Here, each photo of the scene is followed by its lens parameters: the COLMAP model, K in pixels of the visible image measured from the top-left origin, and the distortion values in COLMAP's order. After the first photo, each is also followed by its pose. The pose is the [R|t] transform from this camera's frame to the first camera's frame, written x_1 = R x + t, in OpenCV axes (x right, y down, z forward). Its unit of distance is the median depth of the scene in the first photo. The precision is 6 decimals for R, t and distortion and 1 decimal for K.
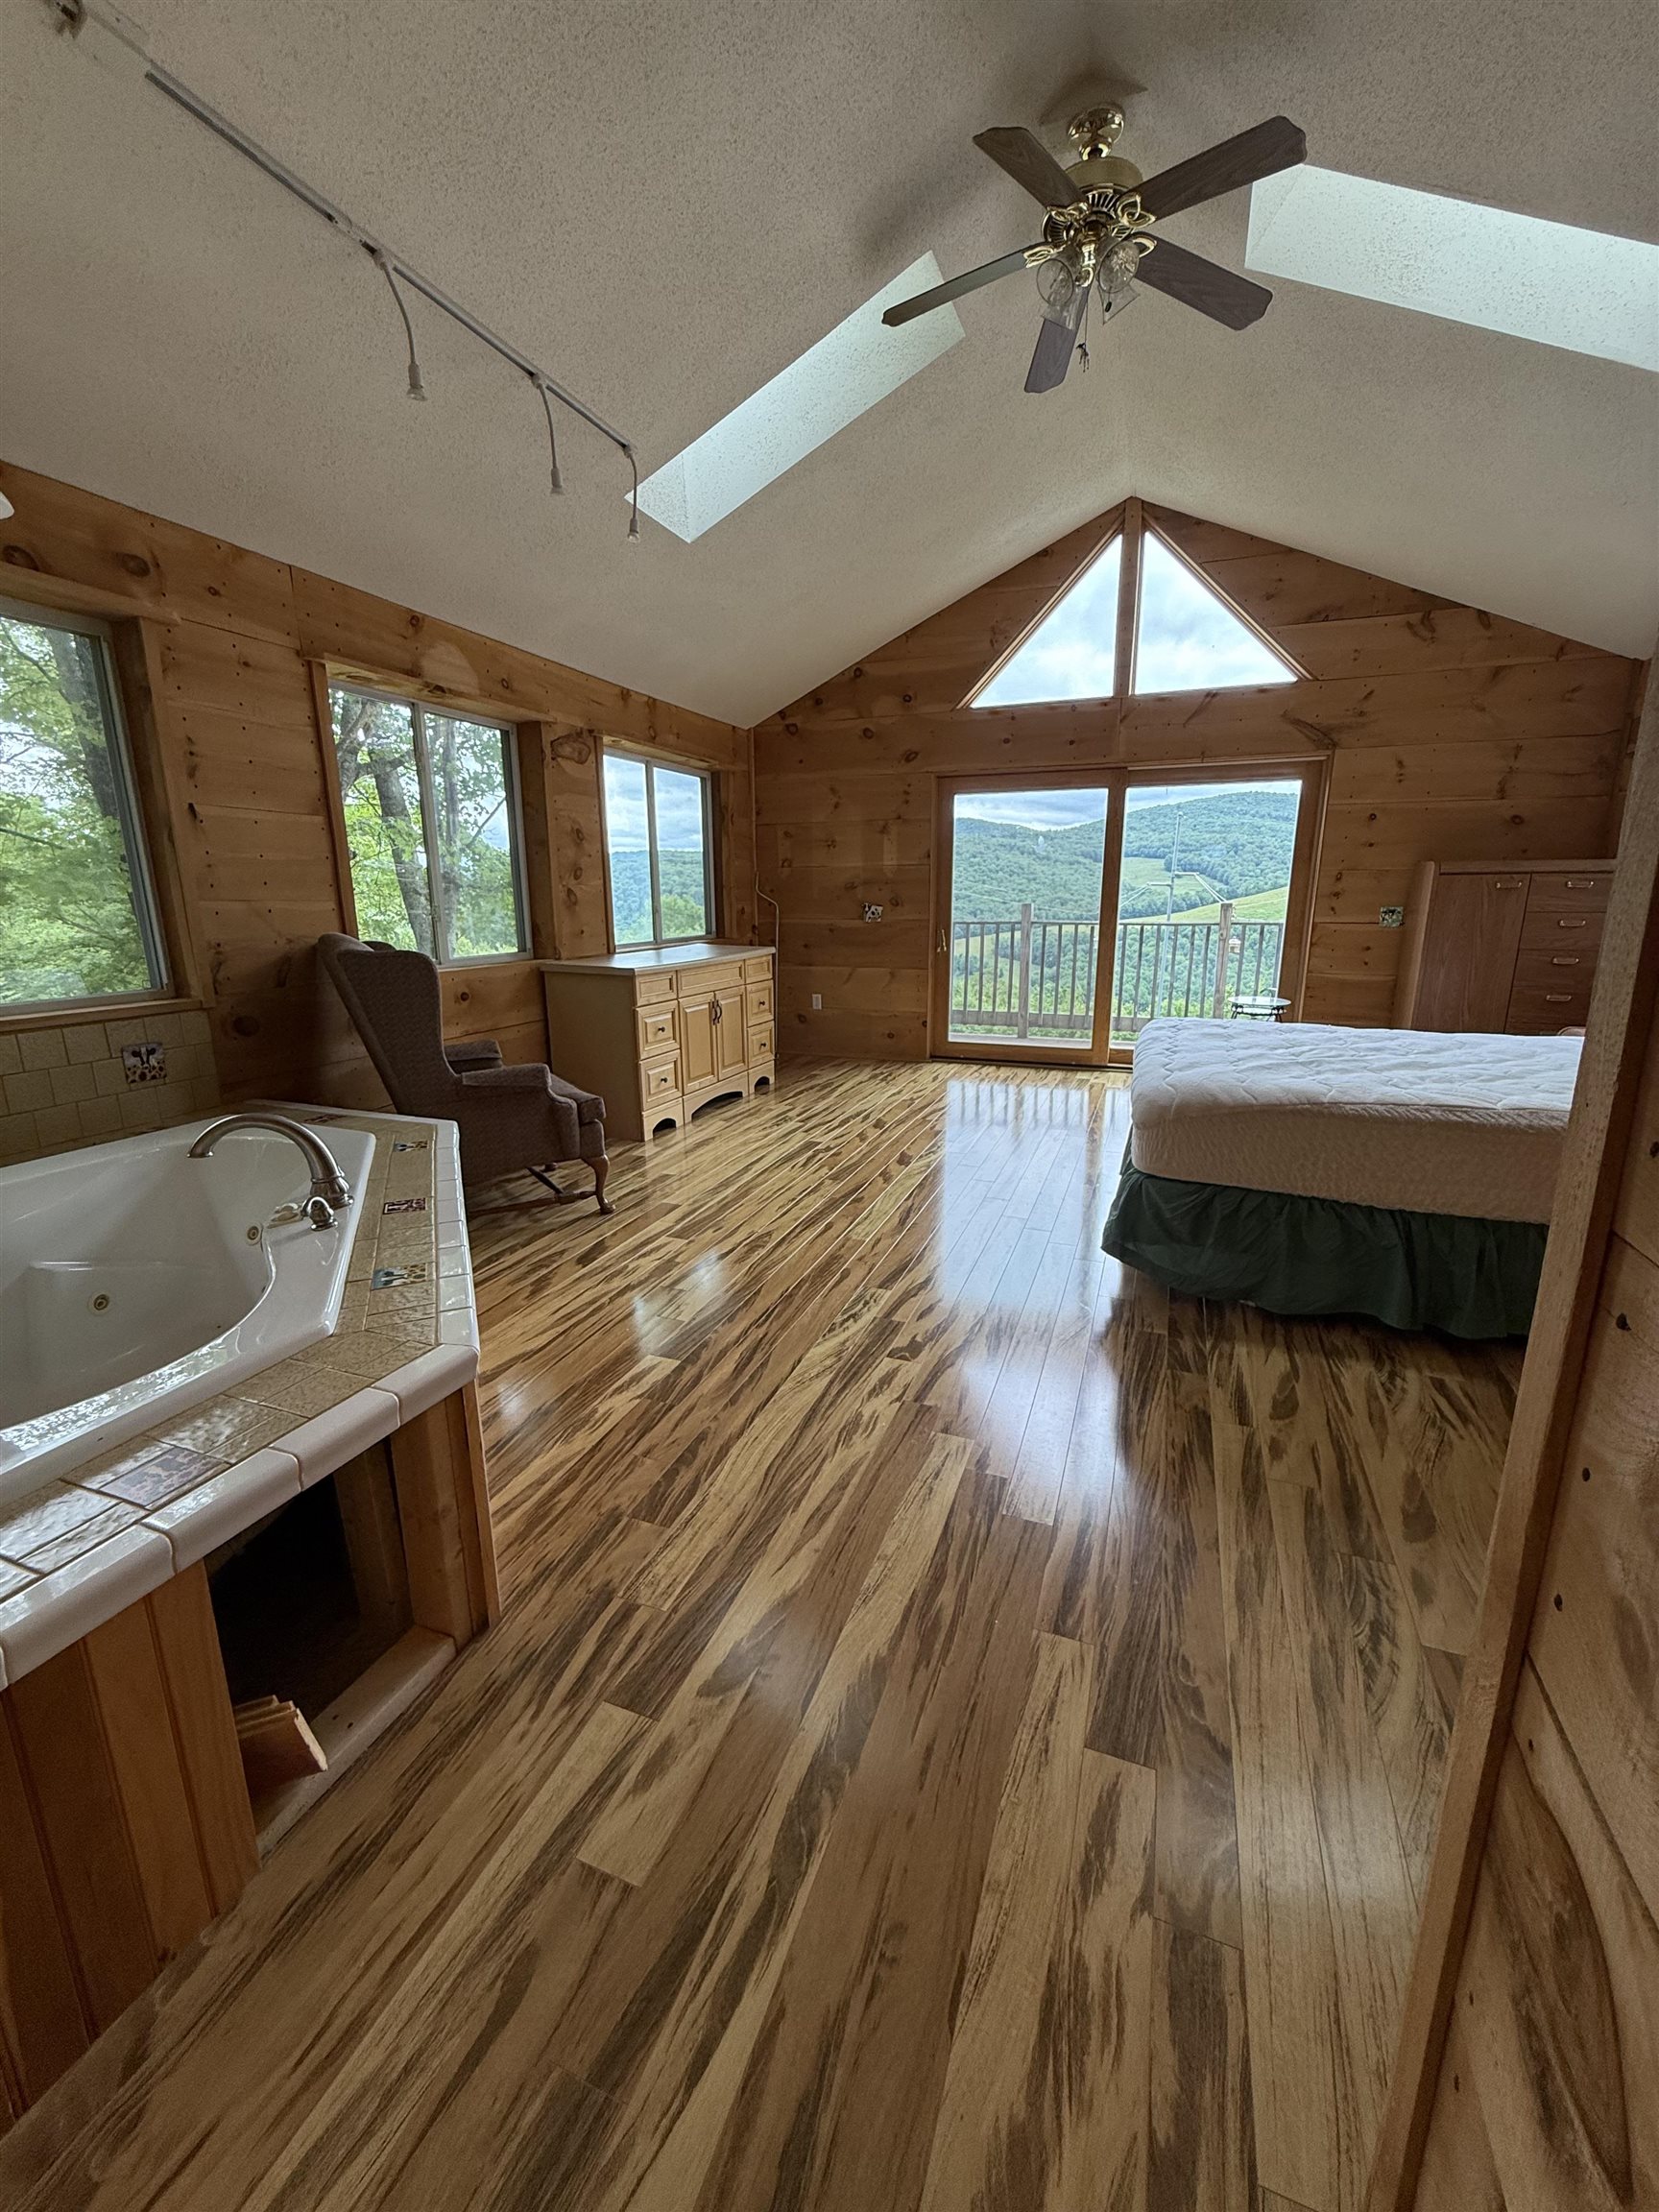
lens RADIAL K [[879.2, 0, 831.7], [0, 879.2, 1101.4], [0, 0, 1]] dist [-0.002643, 0.000417]
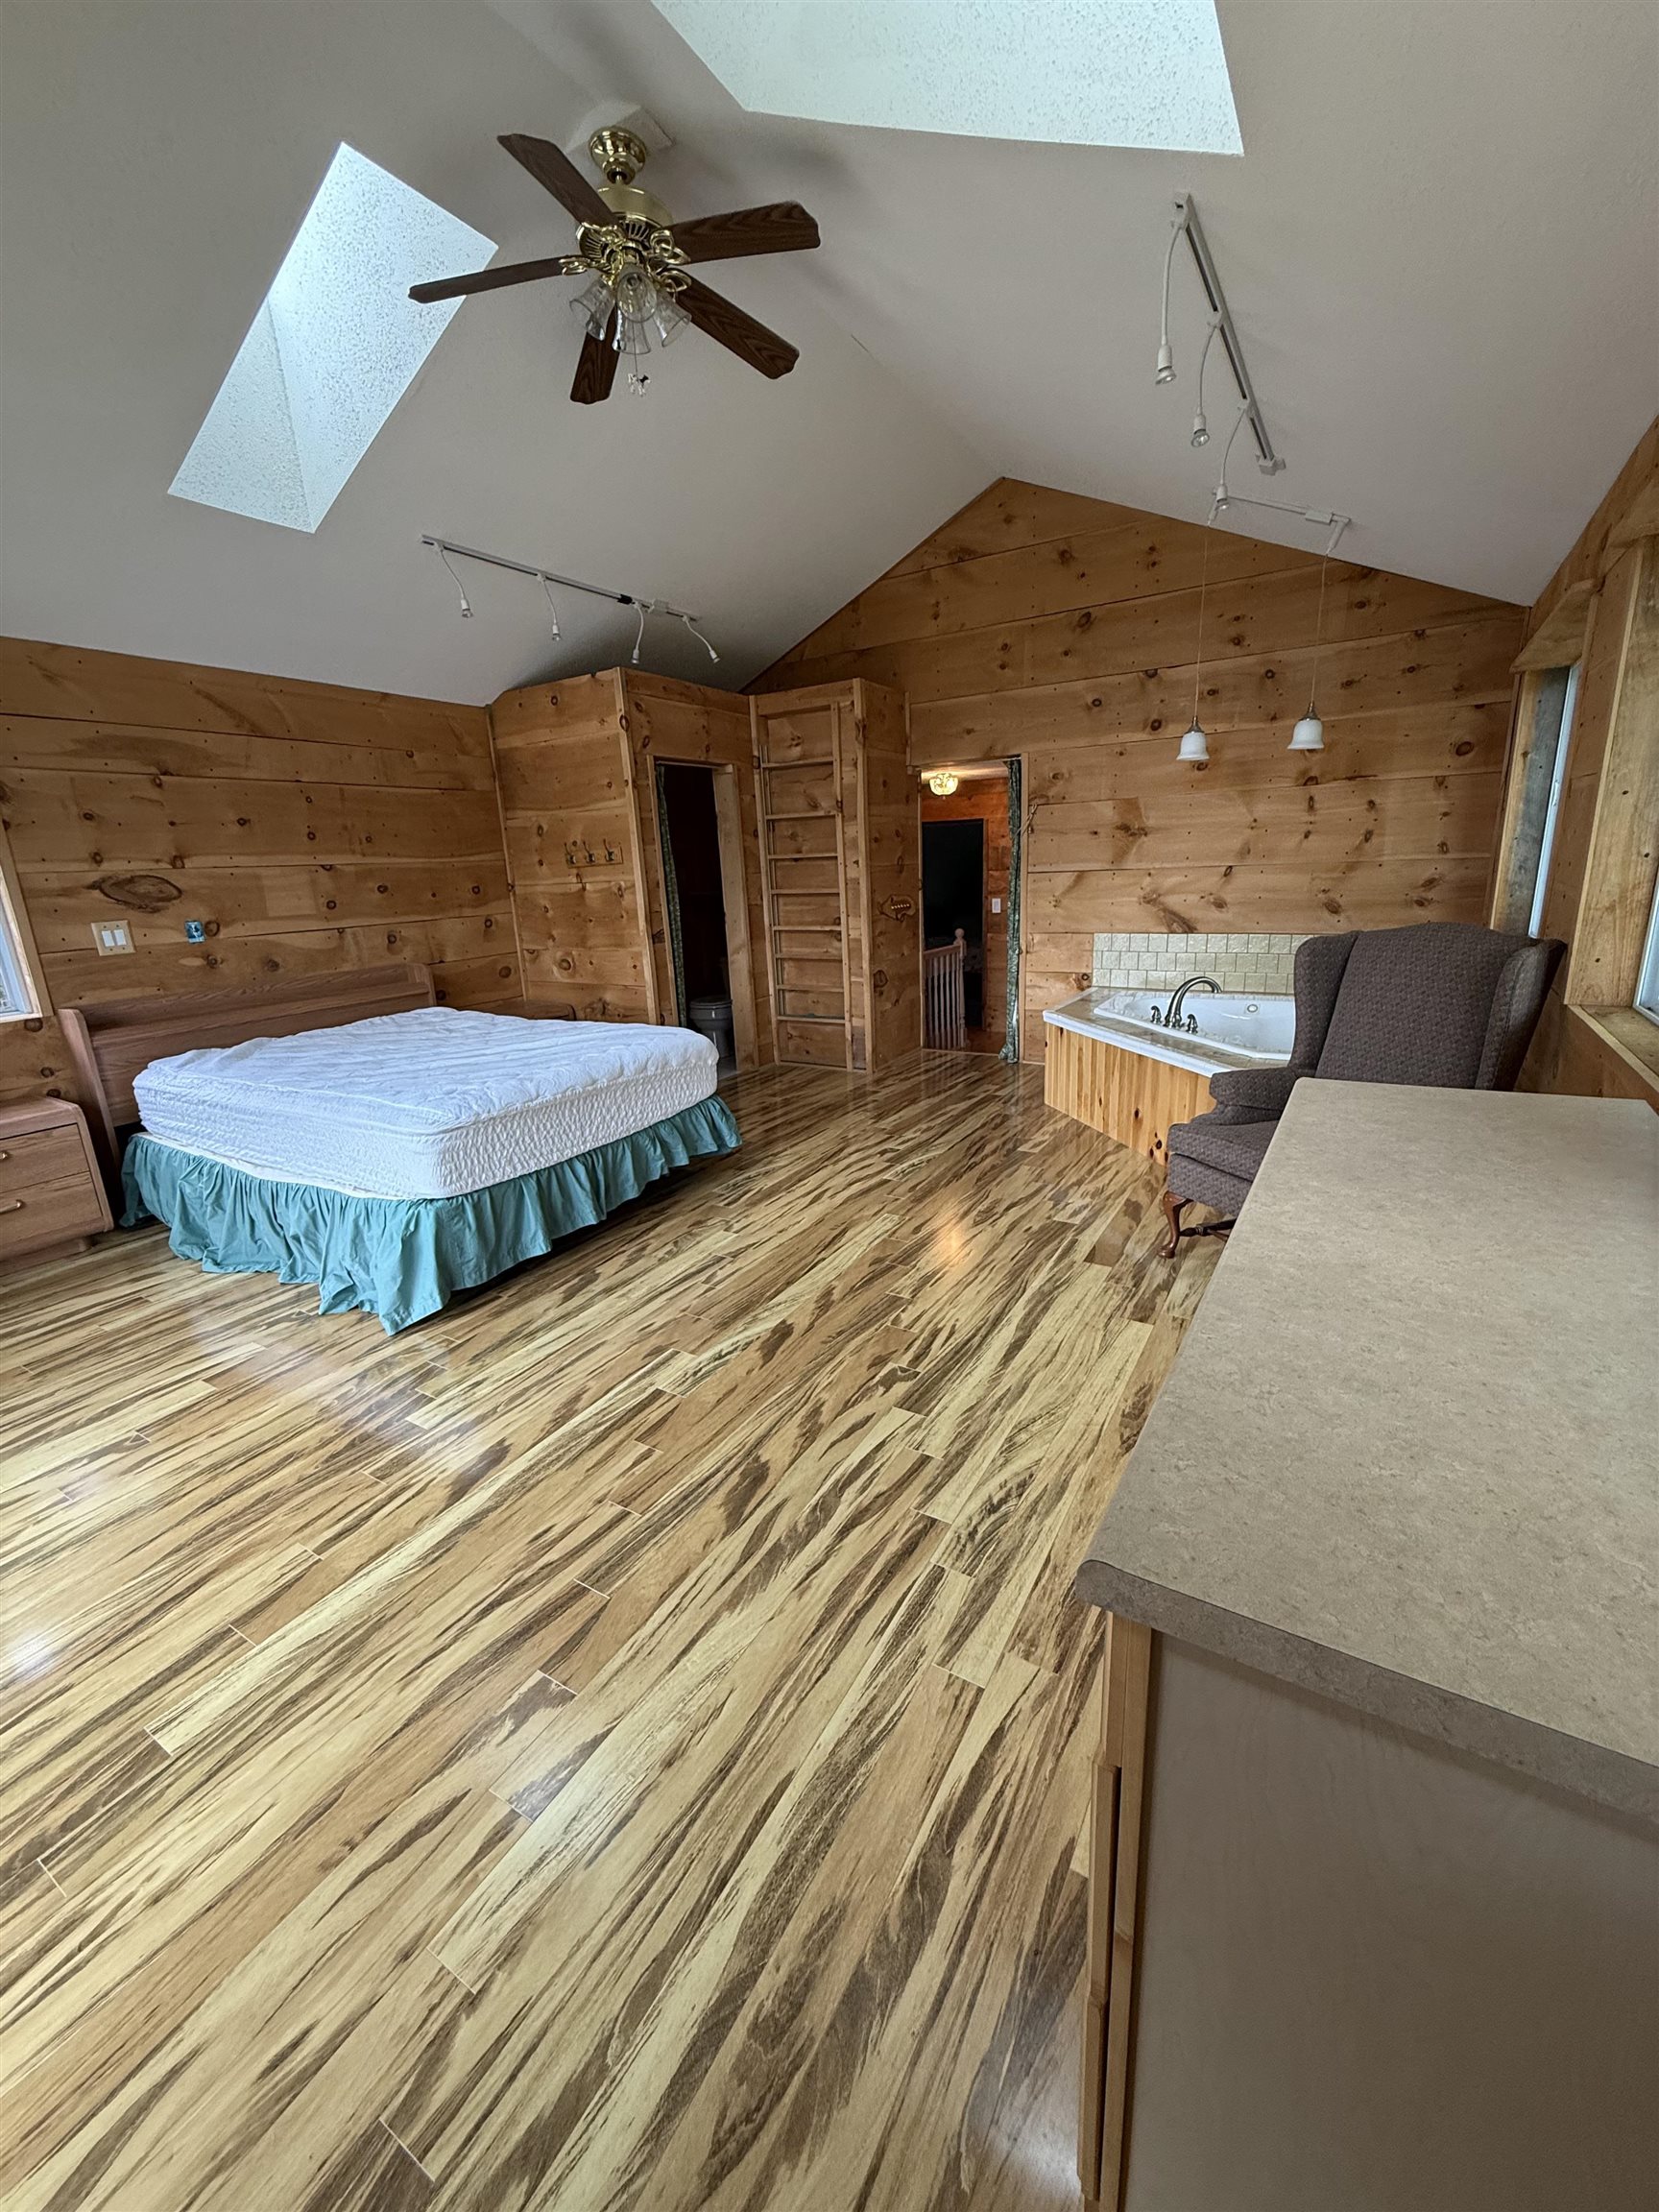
lens RADIAL K [[879.2, 0, 831.7], [0, 879.2, 1101.4], [0, 0, 1]] dist [-0.002643, 0.000417]
pose [[-0.983476, 0.002901, 0.181017, -0.076627], [0.090227, 0.874702, 0.476189, -0.406649], [-0.156954, 0.484652, -0.860510, 1.541761]]
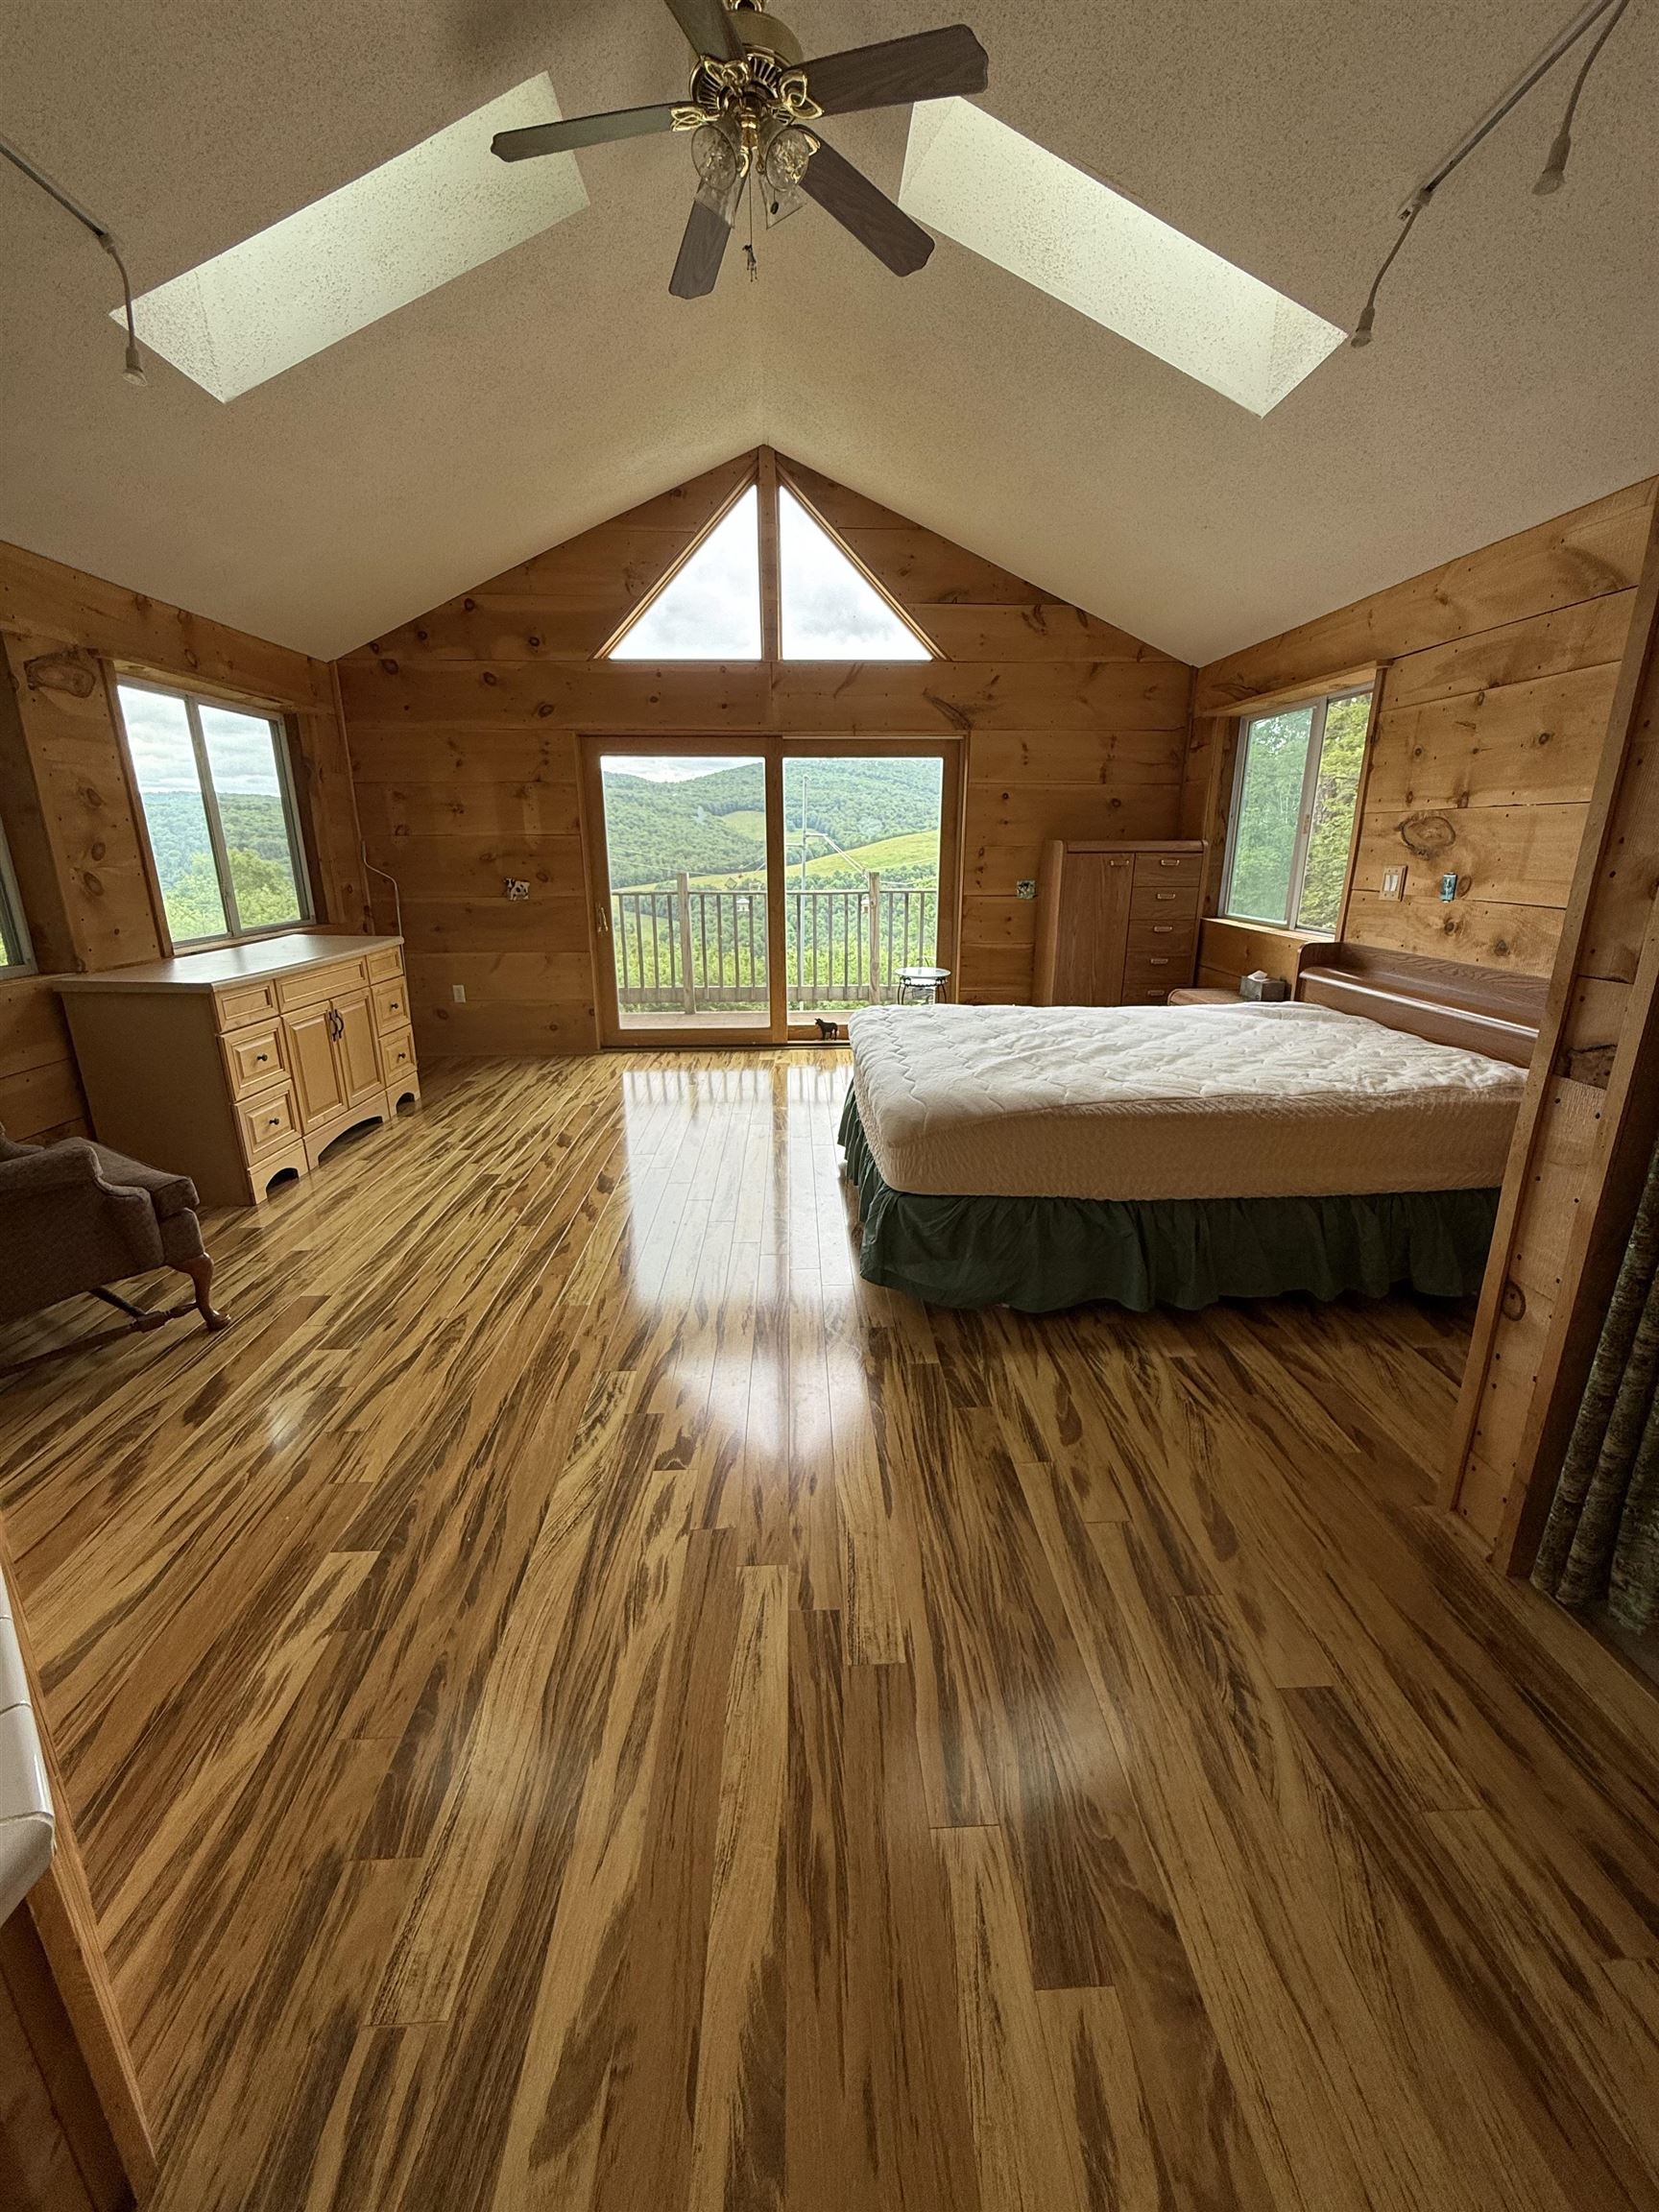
lens RADIAL K [[879.2, 0, 831.7], [0, 879.2, 1101.4], [0, 0, 1]] dist [-0.002643, 0.000417]
pose [[0.917504, -0.107908, 0.382809, -0.039262], [0.088628, 0.993761, 0.067704, -0.059448], [-0.387726, -0.028191, 0.921343, 0.109537]]
